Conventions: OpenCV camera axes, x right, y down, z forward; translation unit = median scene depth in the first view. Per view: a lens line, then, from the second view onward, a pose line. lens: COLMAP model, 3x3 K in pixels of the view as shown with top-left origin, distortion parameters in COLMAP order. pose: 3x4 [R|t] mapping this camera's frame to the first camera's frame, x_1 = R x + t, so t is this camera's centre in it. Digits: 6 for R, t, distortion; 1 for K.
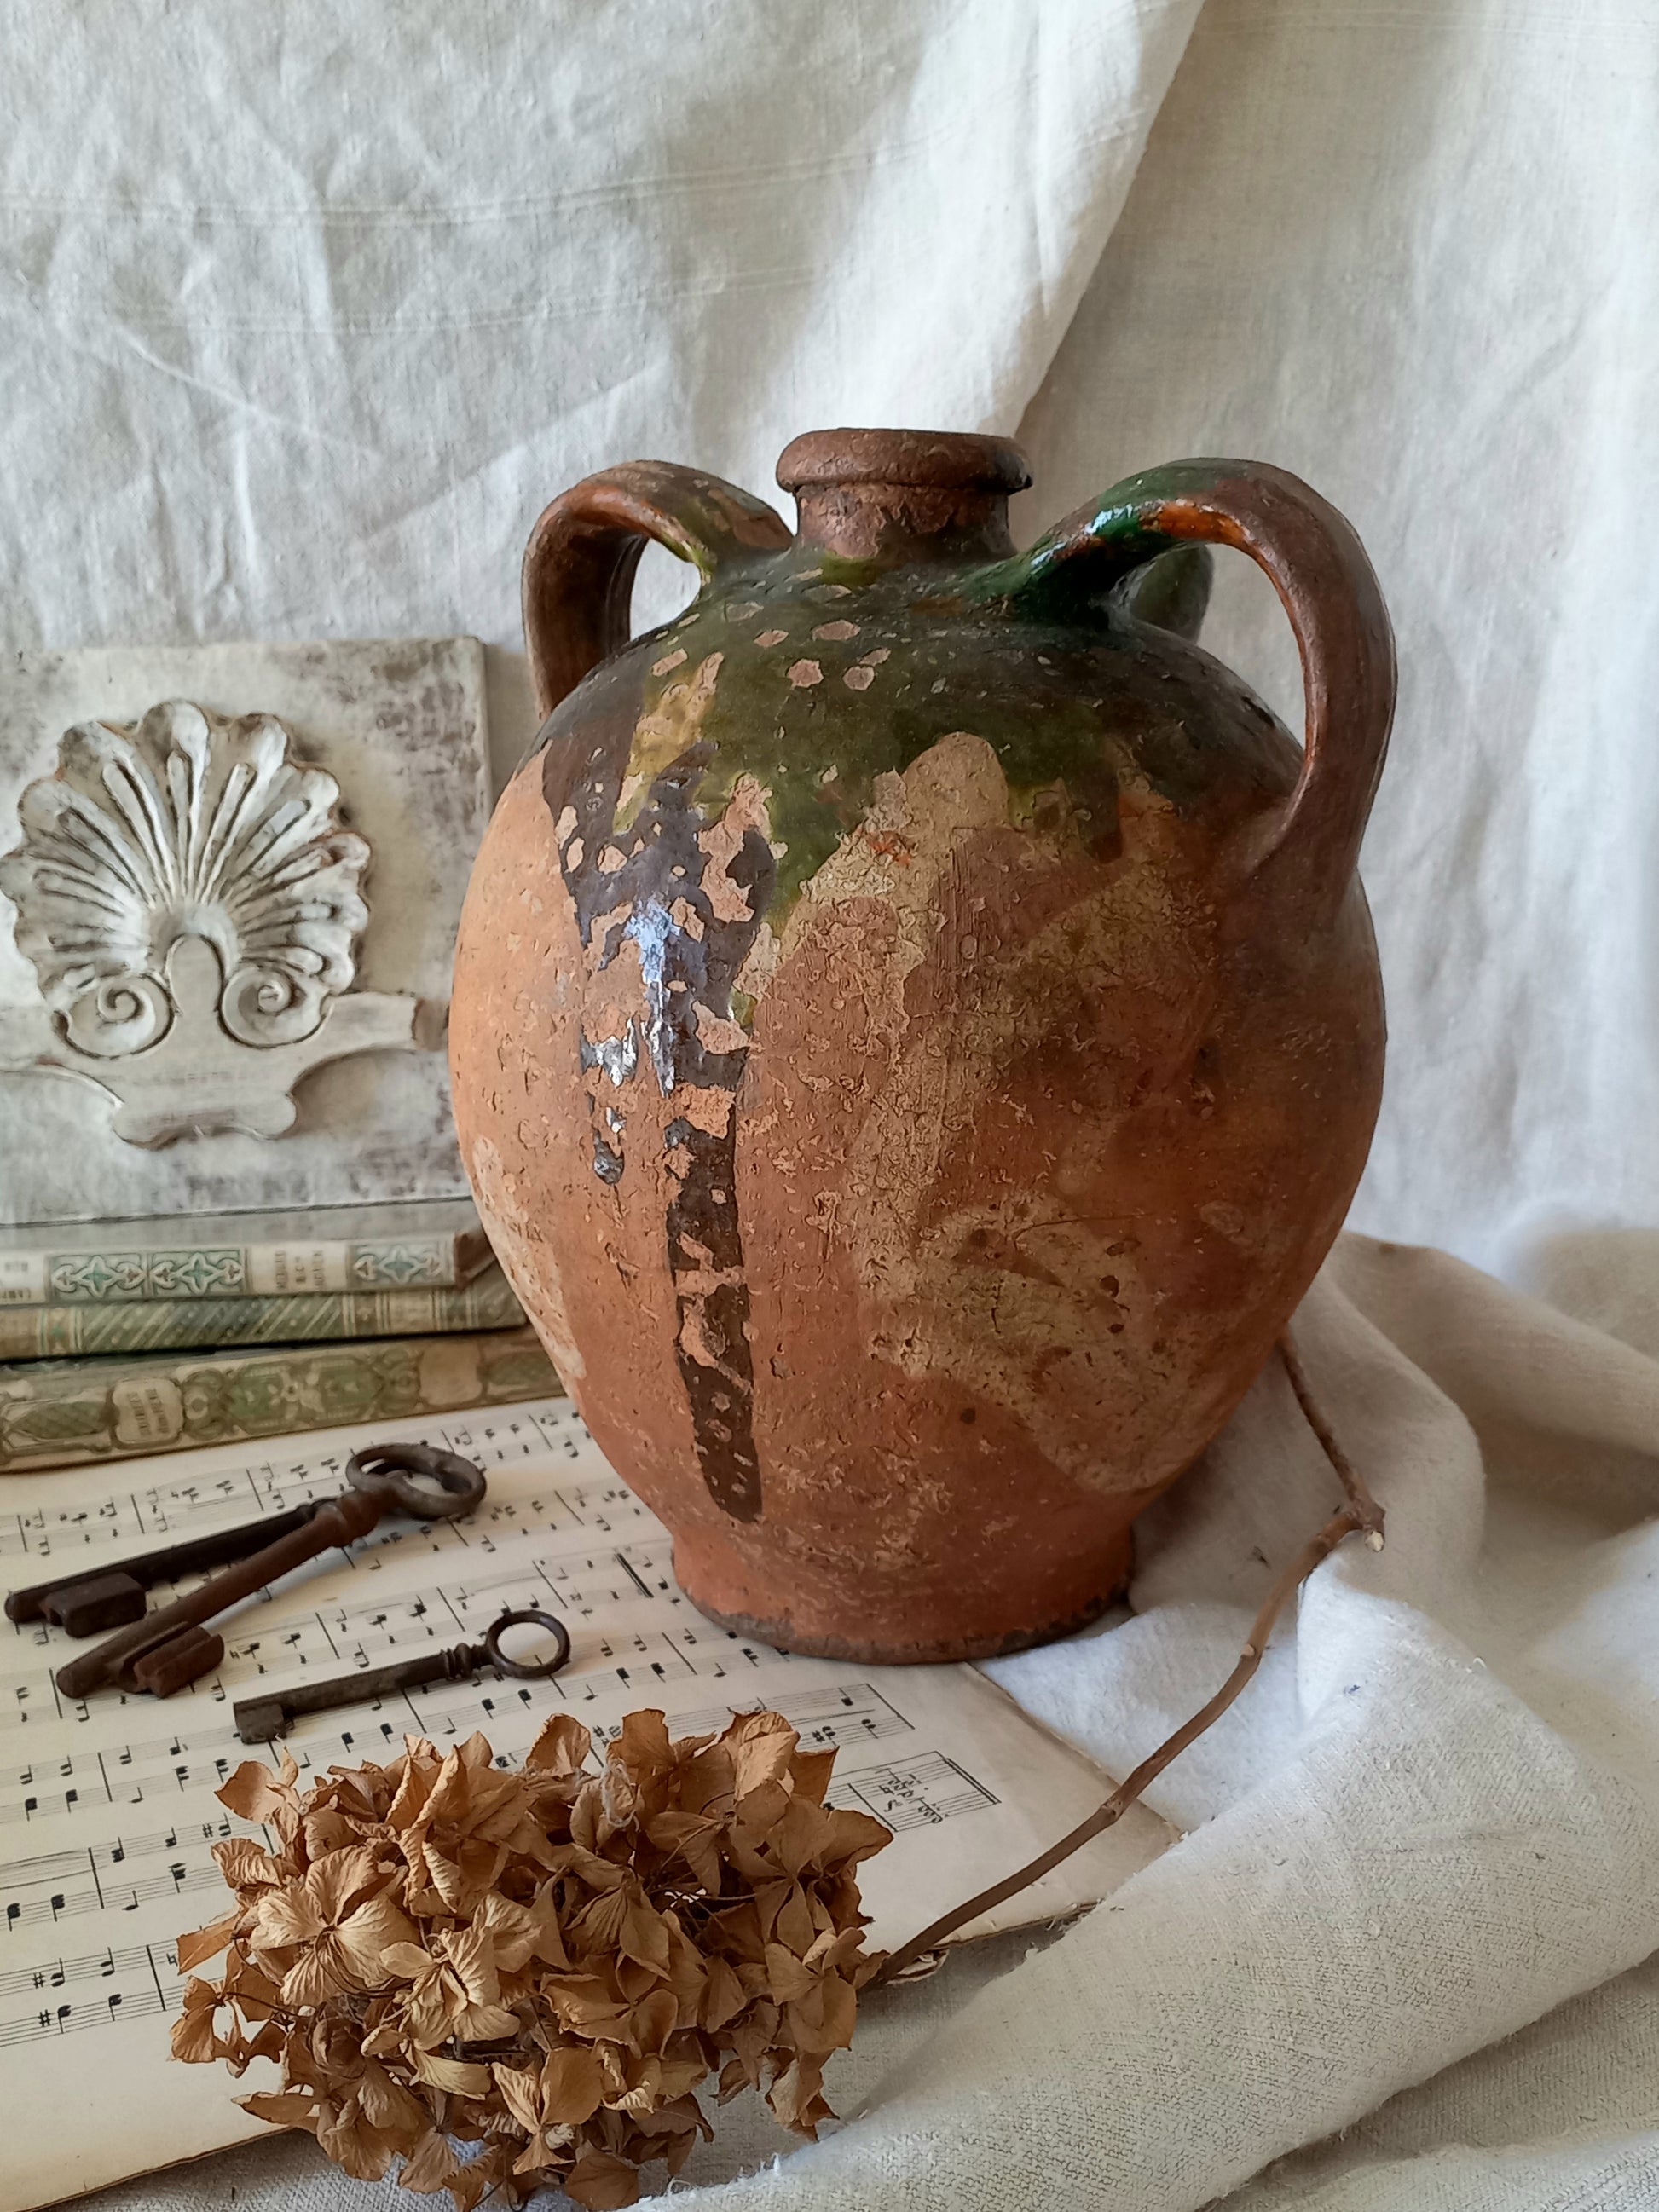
lens RADIAL K [[2435.8, 0, 868.0], [0, 2435.8, 1113.9], [0, 0, 1]] dist [0.026955, 0.000000]
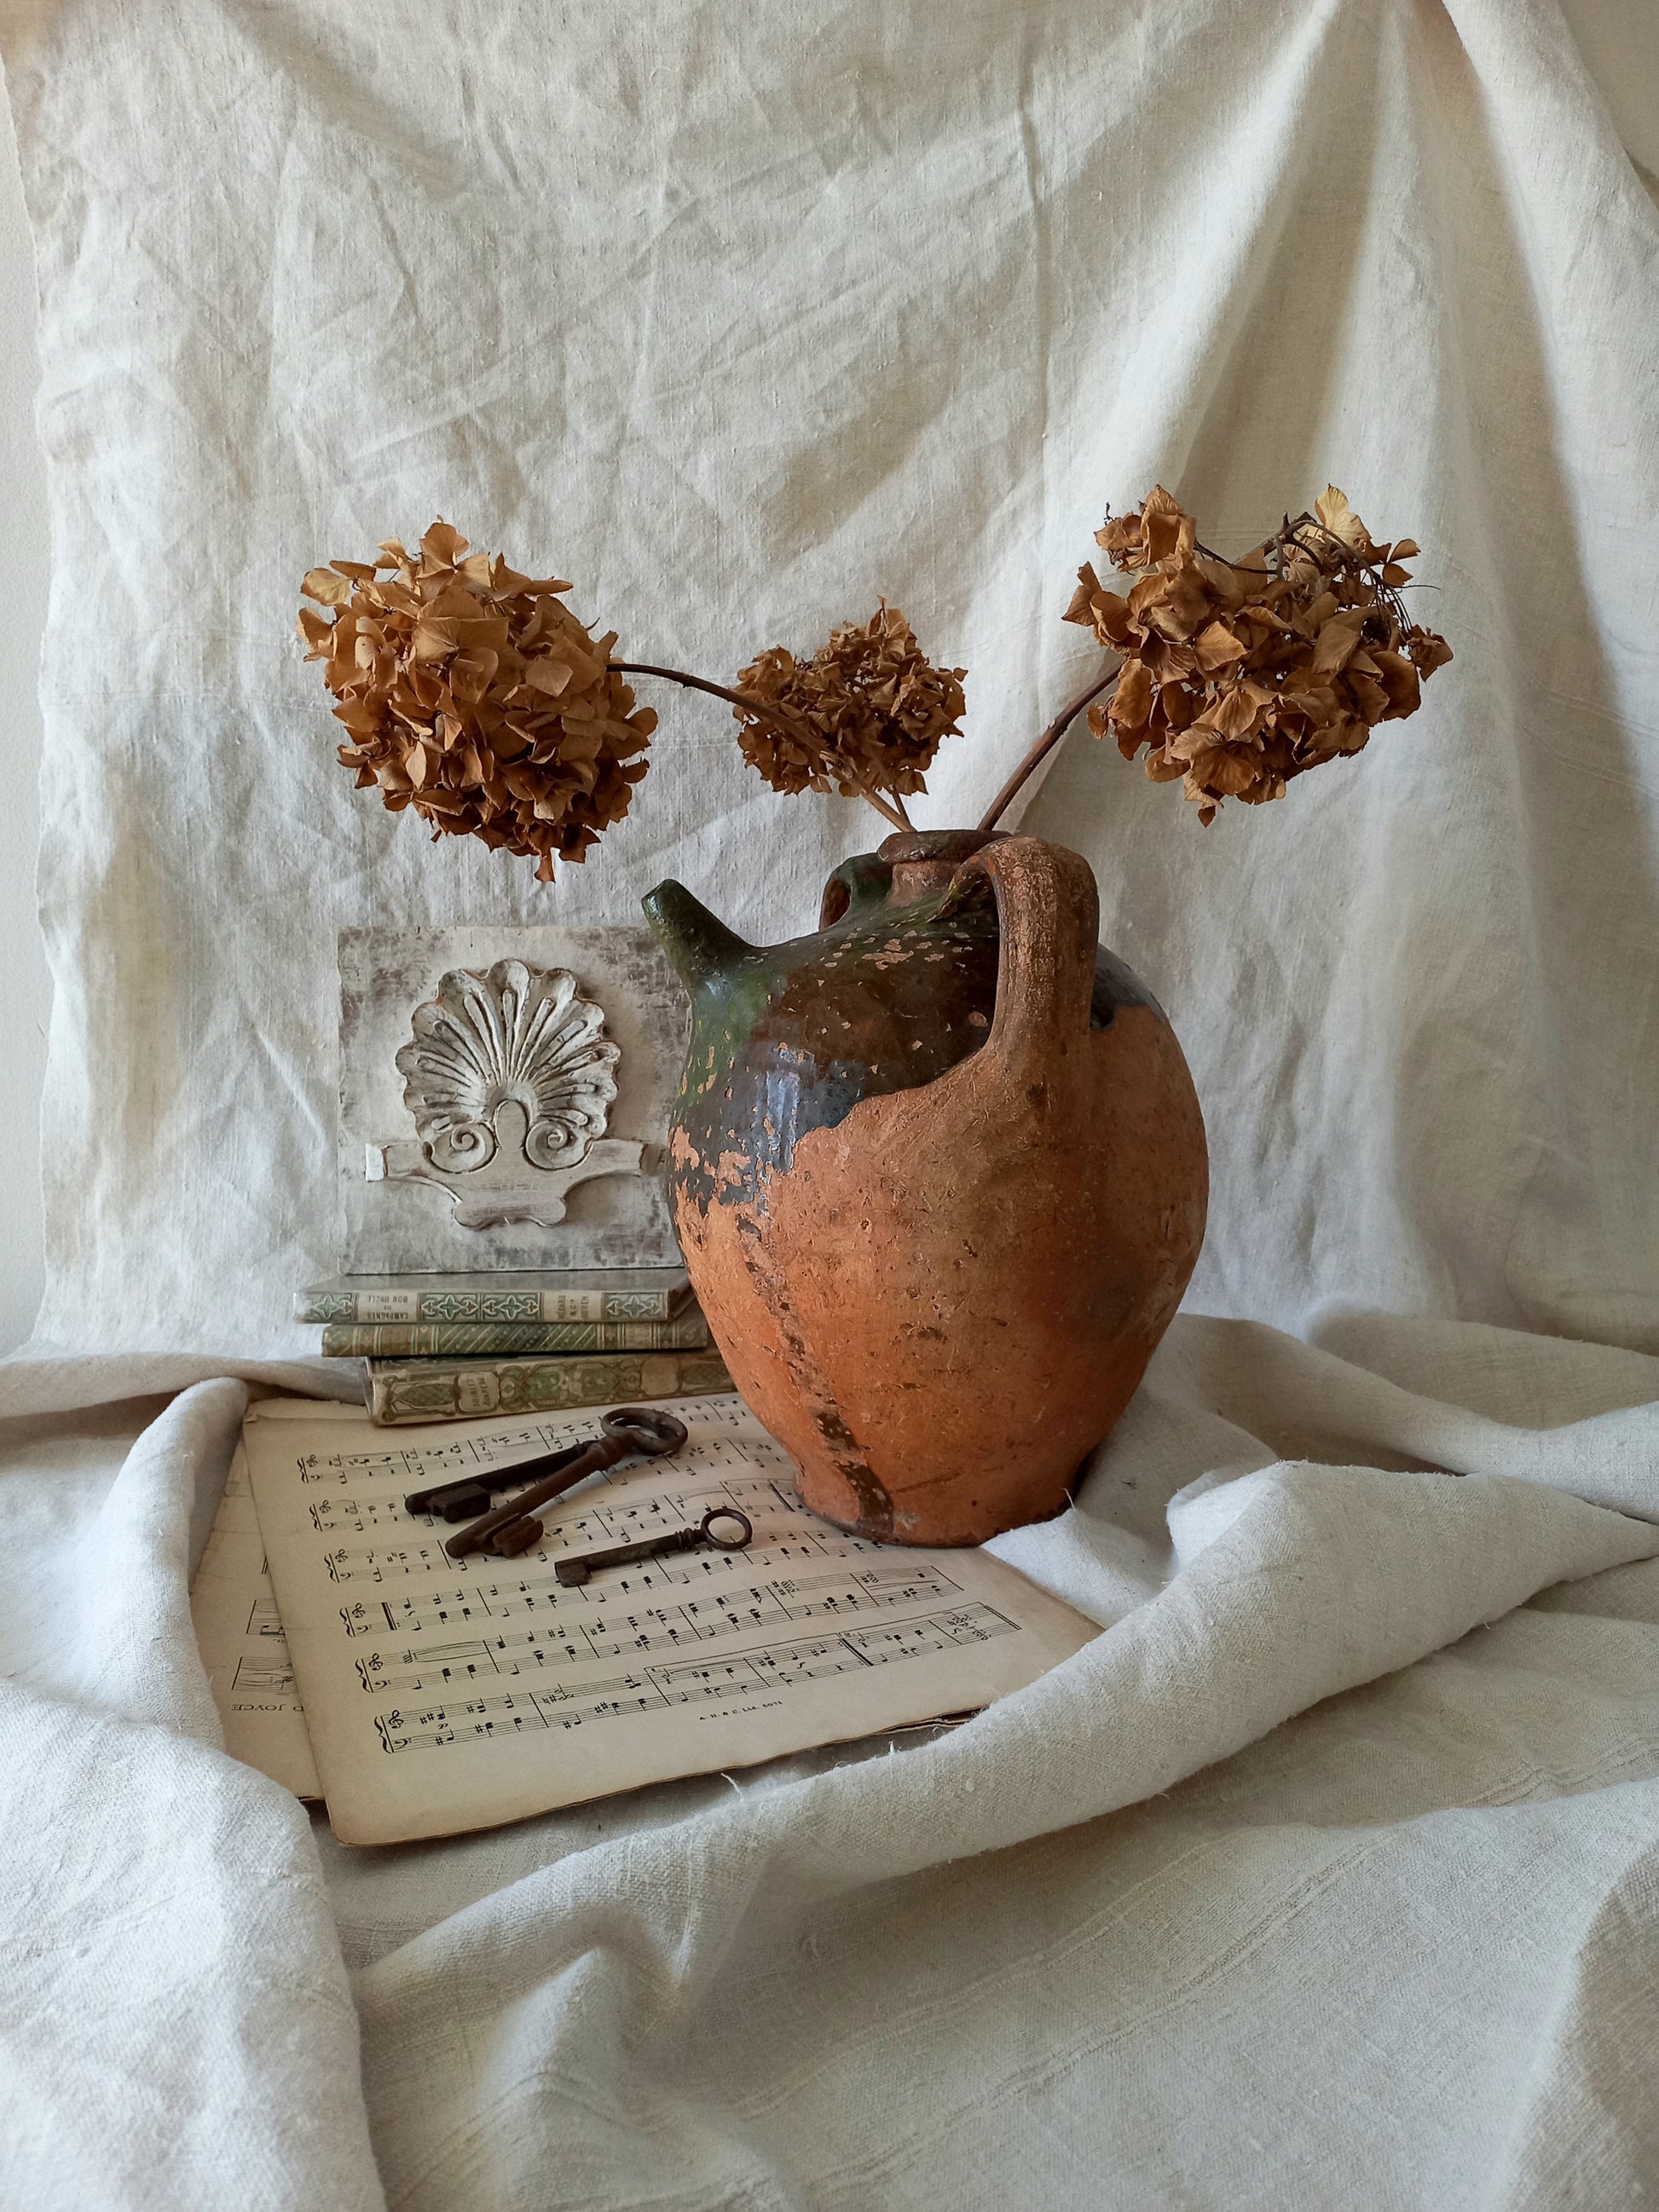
lens RADIAL K [[1687.3, 0, 839.4], [0, 1687.3, 1050.9], [0, 0, 1]] dist [0.051966, -0.075105]
pose [[0.999192, 0.040012, -0.003800, -0.052773], [-0.040190, 0.993620, -0.105380, 0.005043], [-0.000441, 0.105447, 0.994425, -0.136029]]
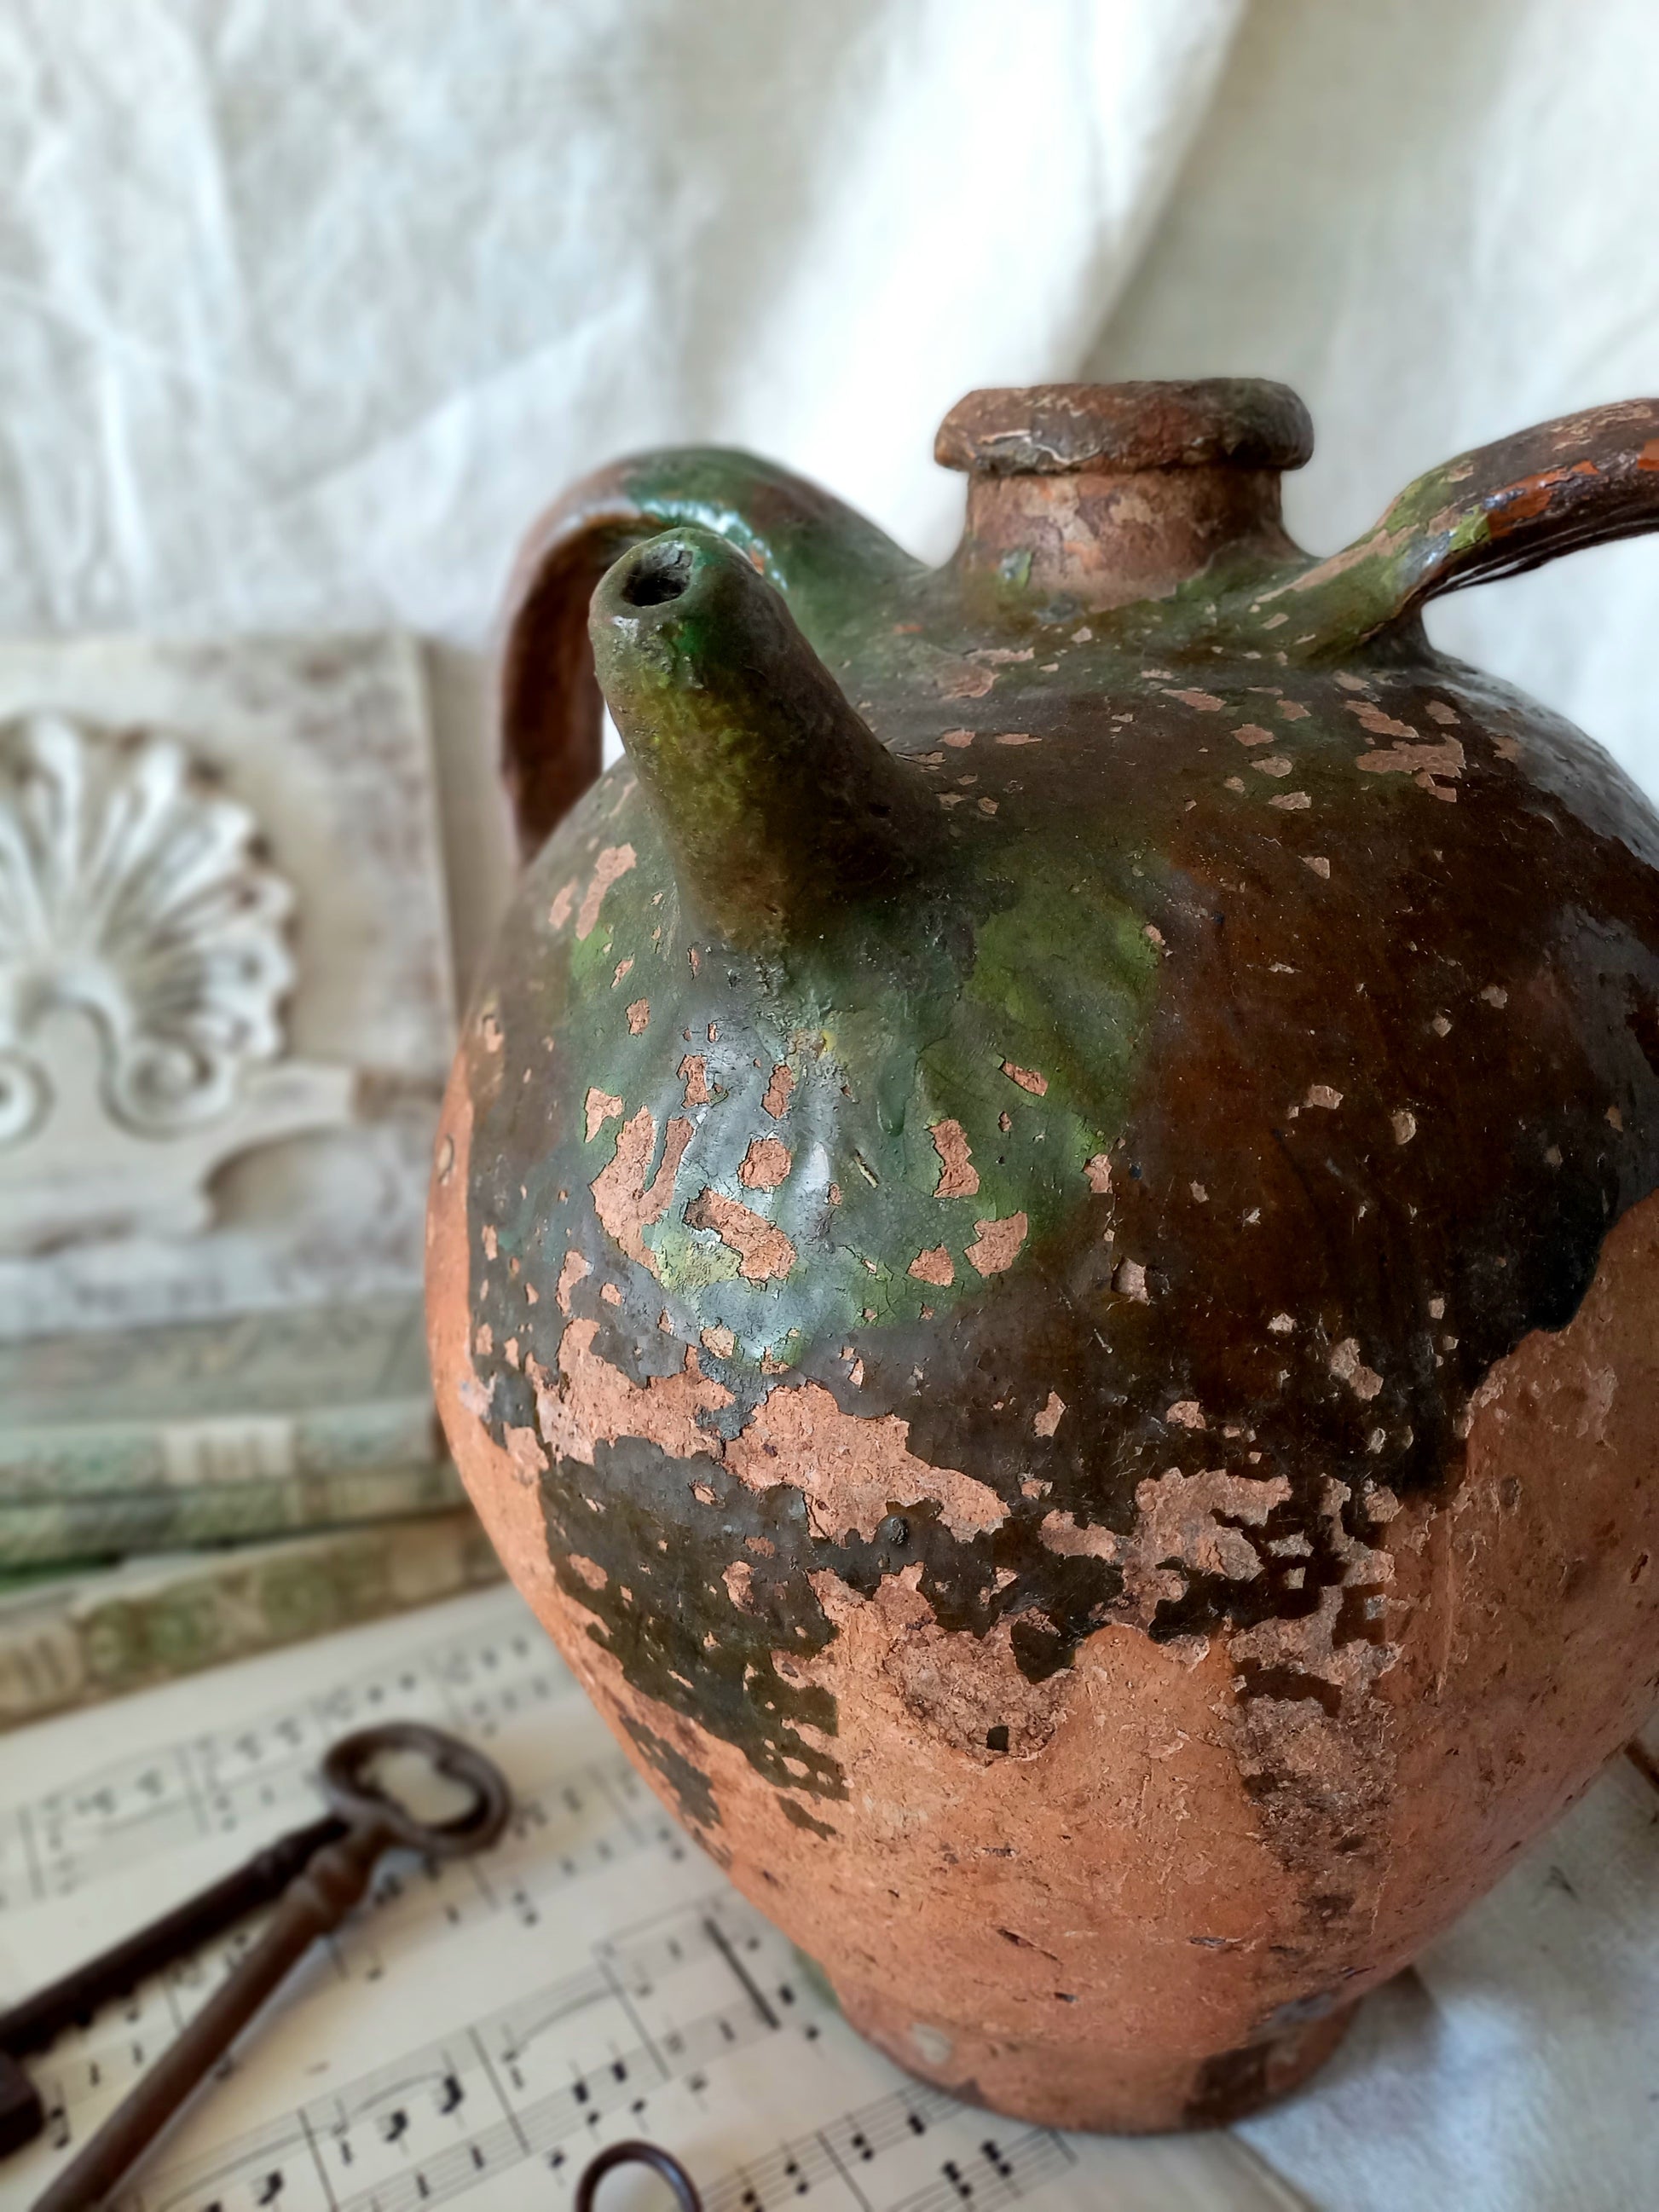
lens RADIAL K [[1722.7, 0, 853.8], [0, 1722.7, 1020.5], [0, 0, 1]] dist [-0.030476, 0.011749]
pose [[0.988718, -0.021688, 0.148209, -0.104529], [0.011290, 0.997438, 0.070640, -0.104482], [-0.149362, -0.068170, 0.986430, 0.402226]]
